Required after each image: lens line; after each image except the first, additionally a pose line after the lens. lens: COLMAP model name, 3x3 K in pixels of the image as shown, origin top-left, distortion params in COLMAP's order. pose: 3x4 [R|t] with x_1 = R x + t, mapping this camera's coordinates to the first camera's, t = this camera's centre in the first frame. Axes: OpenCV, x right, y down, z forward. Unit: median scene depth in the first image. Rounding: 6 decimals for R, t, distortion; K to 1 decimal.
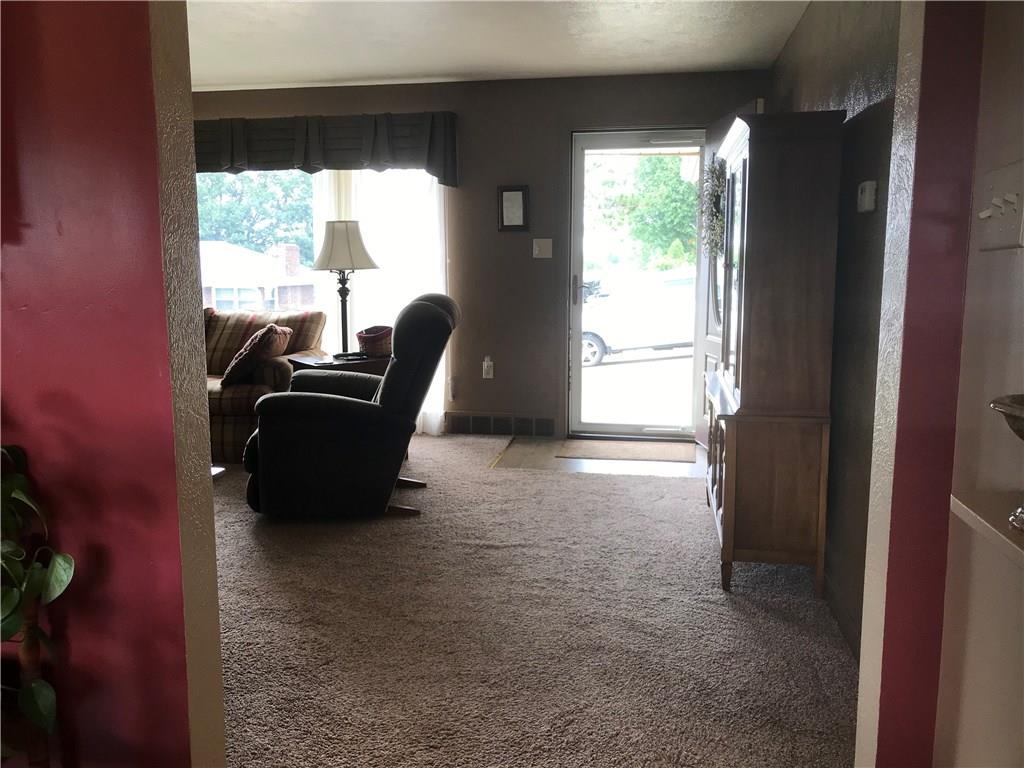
lens RADIAL K [[838.6, 0, 513.7], [0, 838.6, 386.2], [0, 0, 1]] dist [-0.005449, 0.007211]
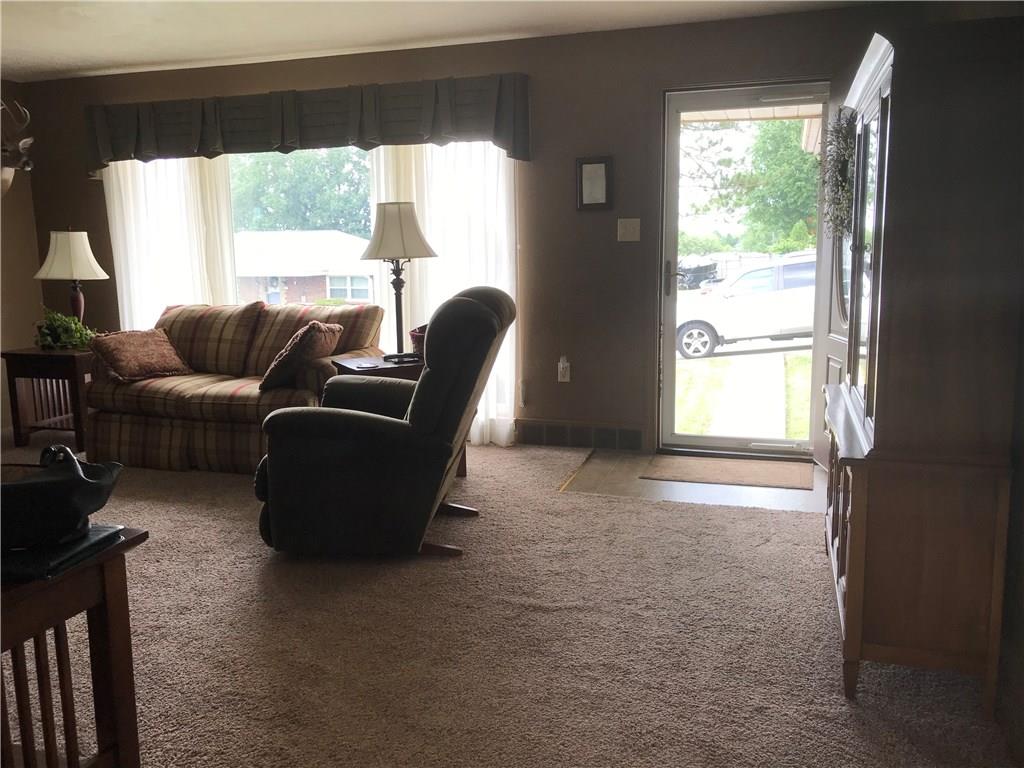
lens RADIAL K [[838.6, 0, 509.1], [0, 838.6, 380.3], [0, 0, 1]] dist [-0.005449, 0.007211]
pose [[0.990086, 0.008403, -0.140208, 0.038931], [-0.006967, 0.999918, 0.010730, -0.022791], [0.140287, -0.009646, 0.990064, 0.156160]]
